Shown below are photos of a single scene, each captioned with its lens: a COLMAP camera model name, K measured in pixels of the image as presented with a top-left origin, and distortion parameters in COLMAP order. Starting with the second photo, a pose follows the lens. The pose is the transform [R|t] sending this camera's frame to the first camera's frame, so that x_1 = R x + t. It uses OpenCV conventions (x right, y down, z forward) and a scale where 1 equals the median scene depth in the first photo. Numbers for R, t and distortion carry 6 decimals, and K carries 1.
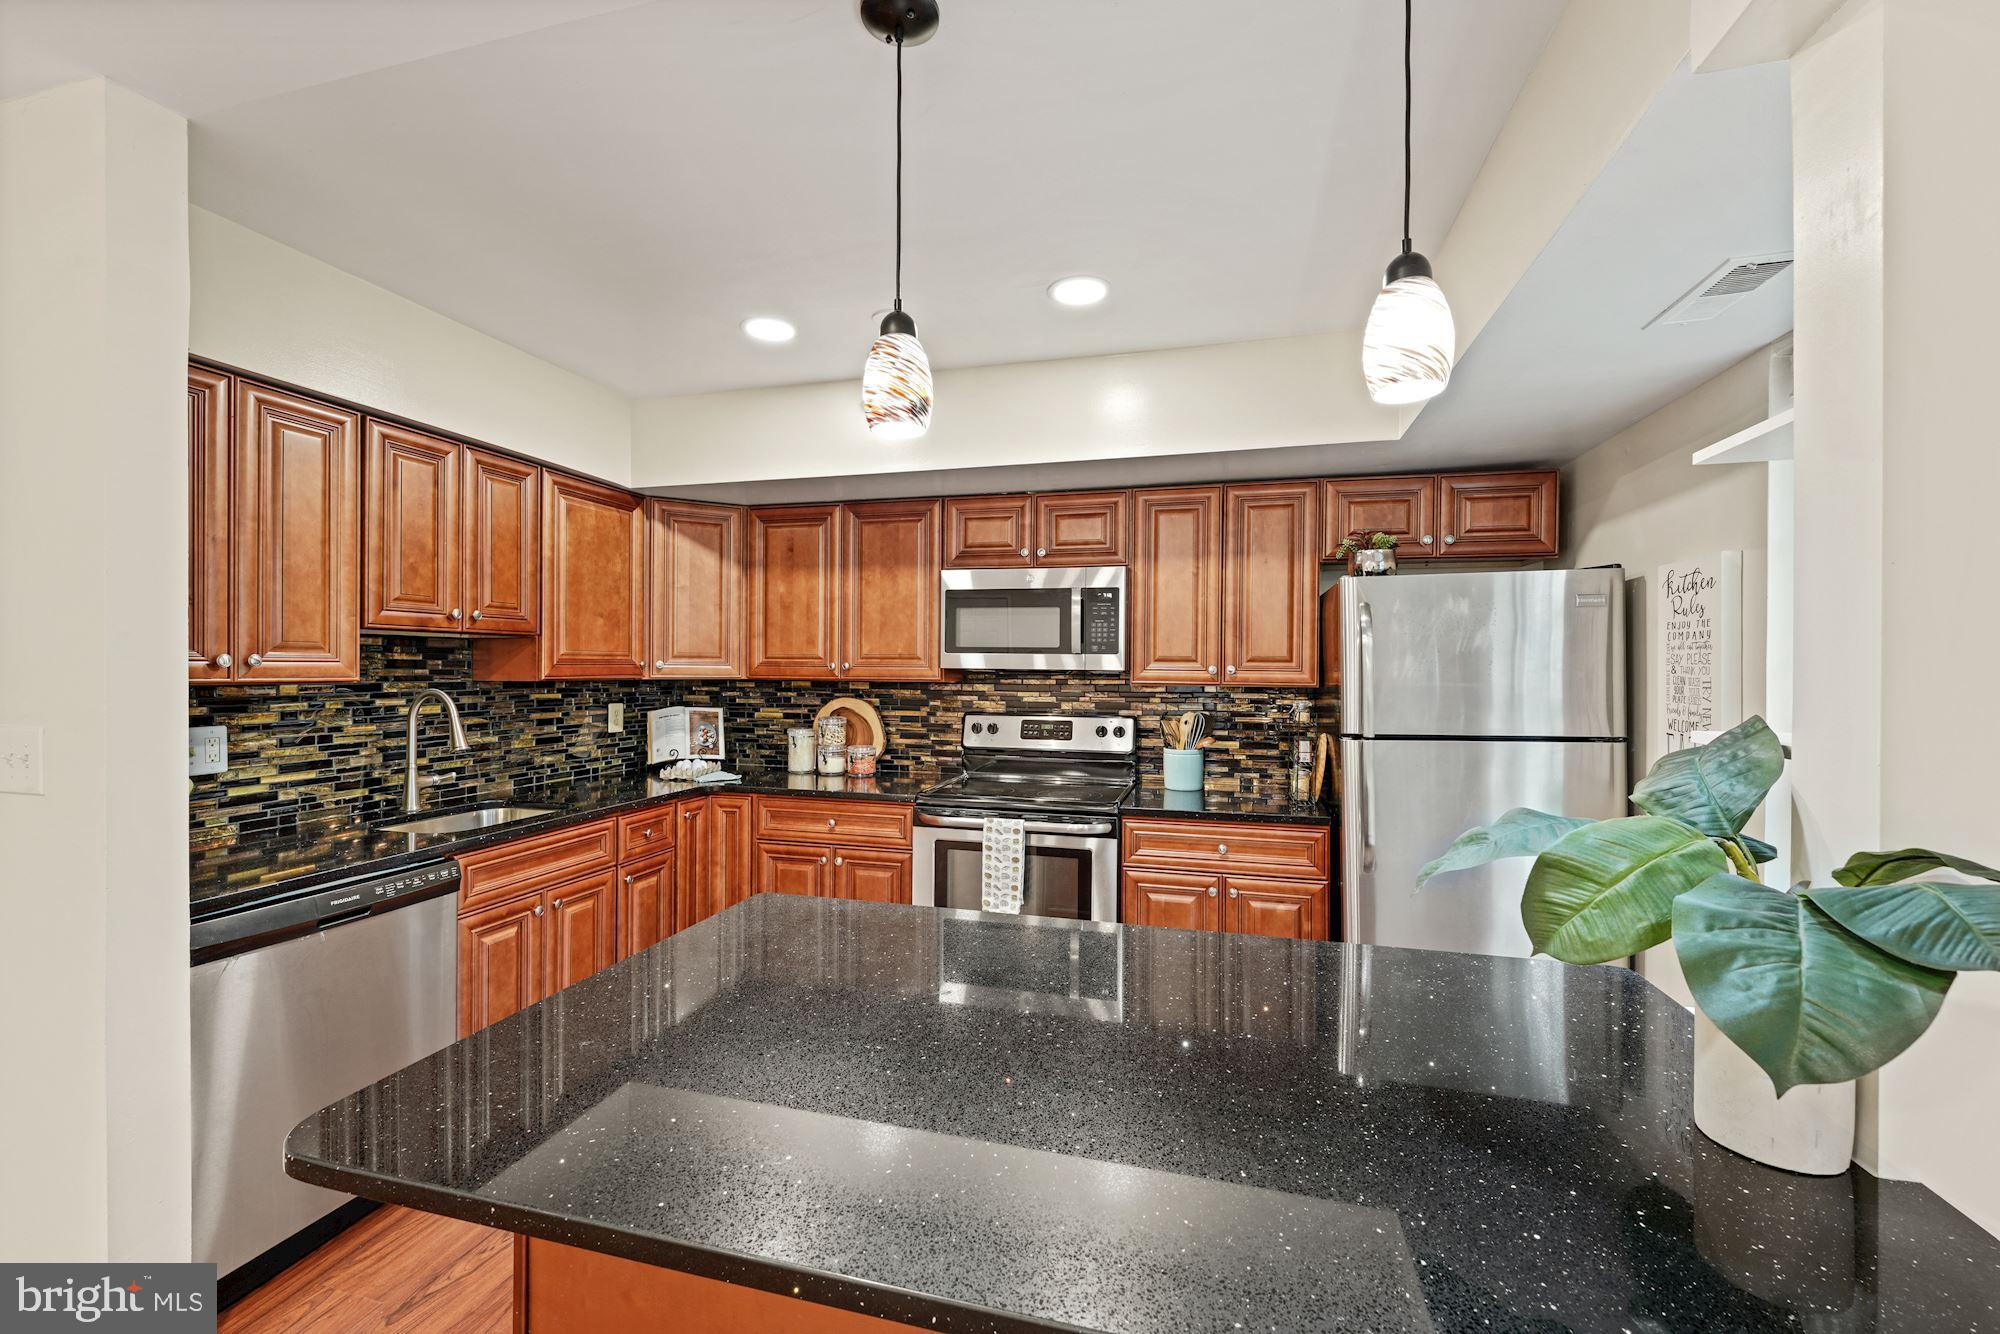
lens RADIAL K [[812.1, 0, 999.5], [0, 812.1, 663.2], [0, 0, 1]] dist [-0.000035, 0.000008]
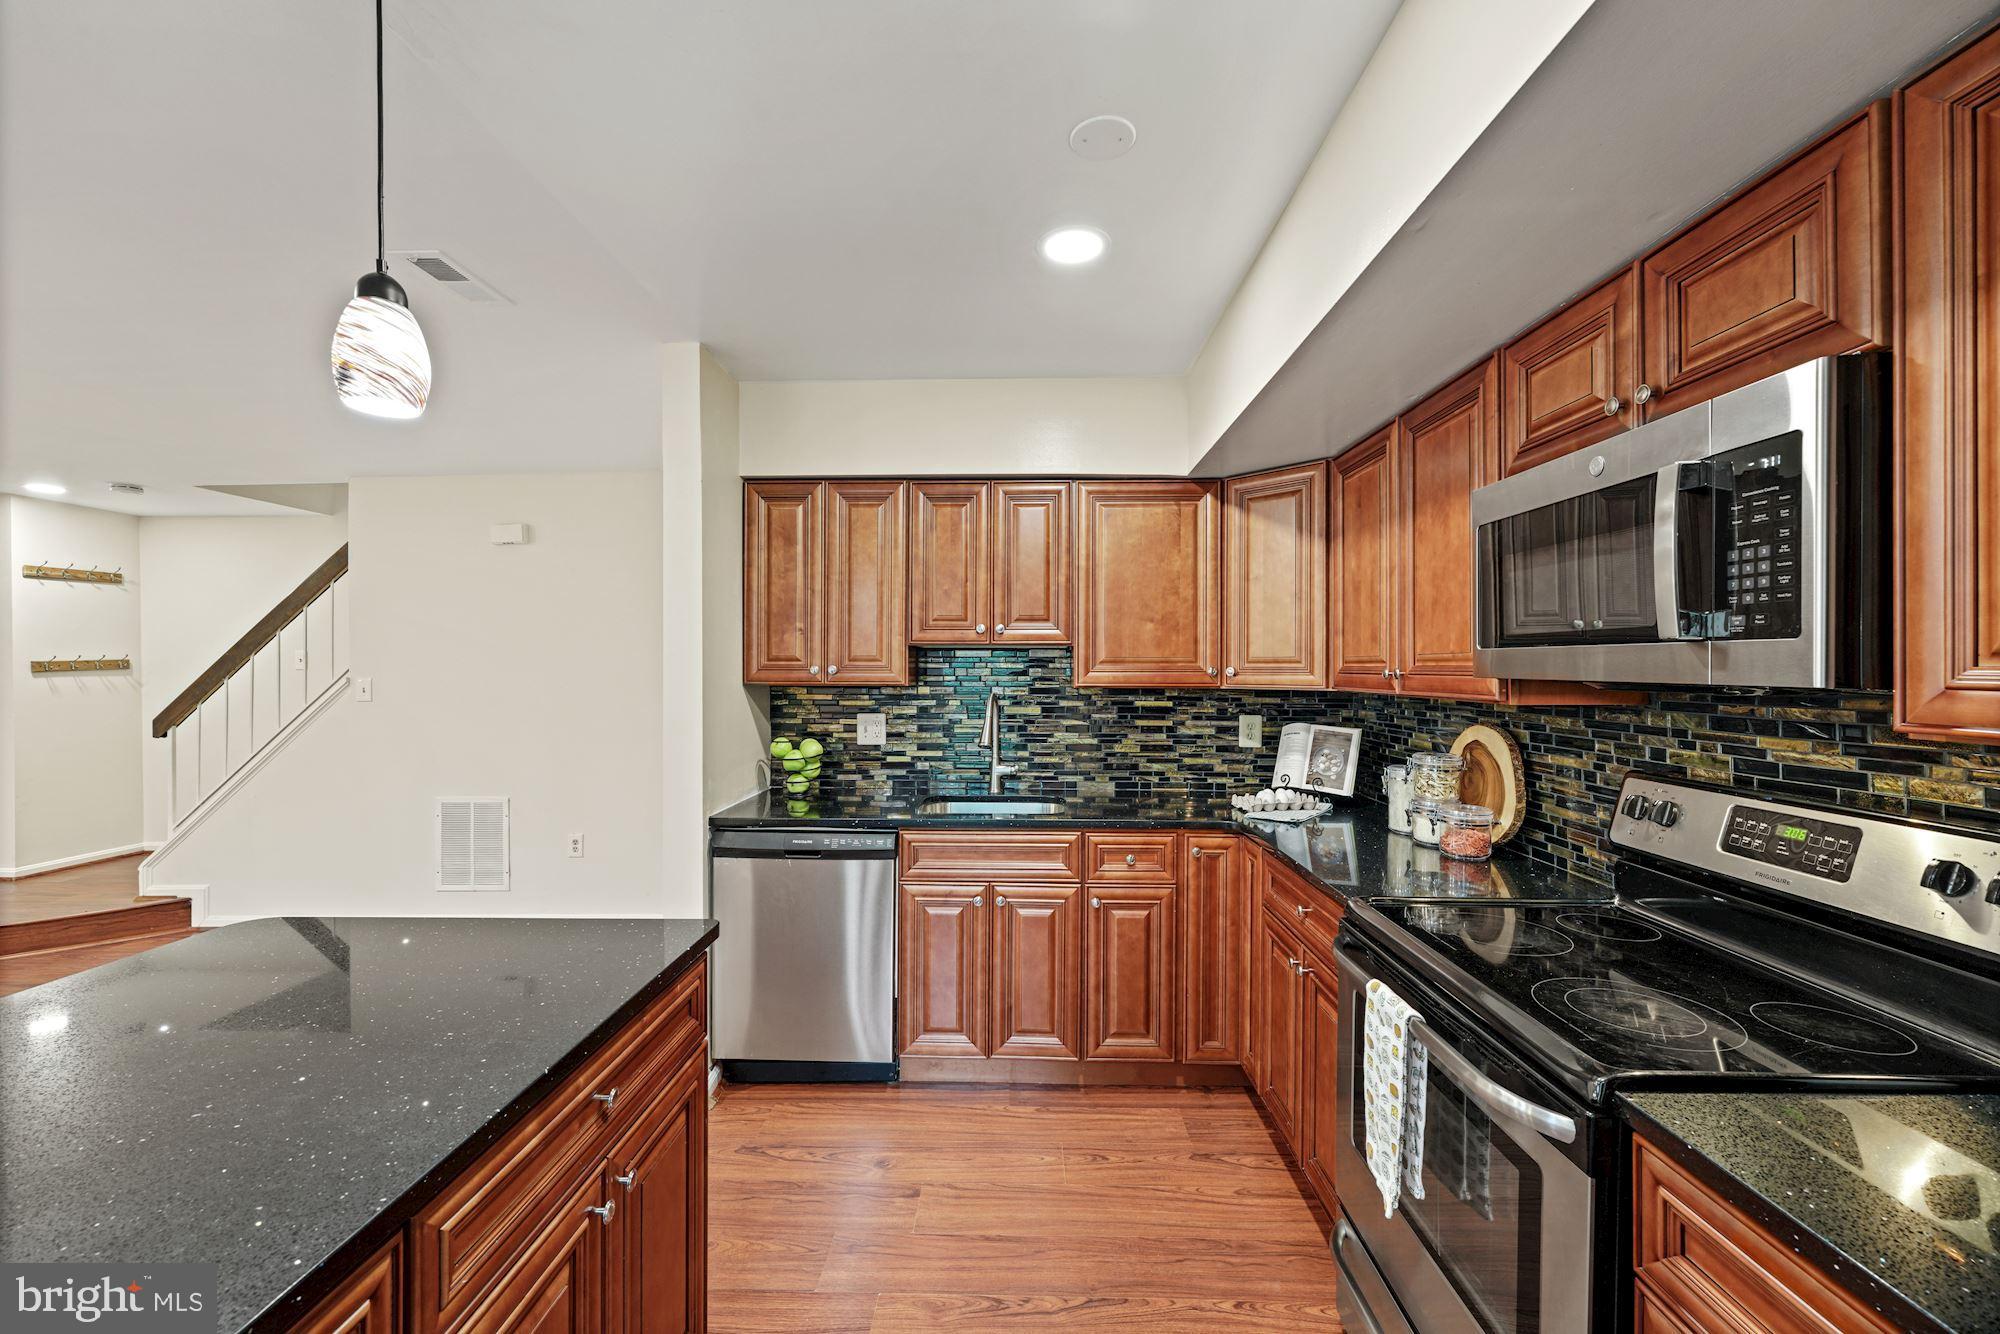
lens RADIAL K [[802.5, 0, 1000.8], [0, 802.5, 670.5], [0, 0, 1]] dist [0.000009, 0.000247]
pose [[0.240526, -0.002732, -0.970639, 0.357097], [0.003884, 0.999991, -0.001852, 0.001159], [0.970635, -0.003324, 0.240535, 0.581900]]
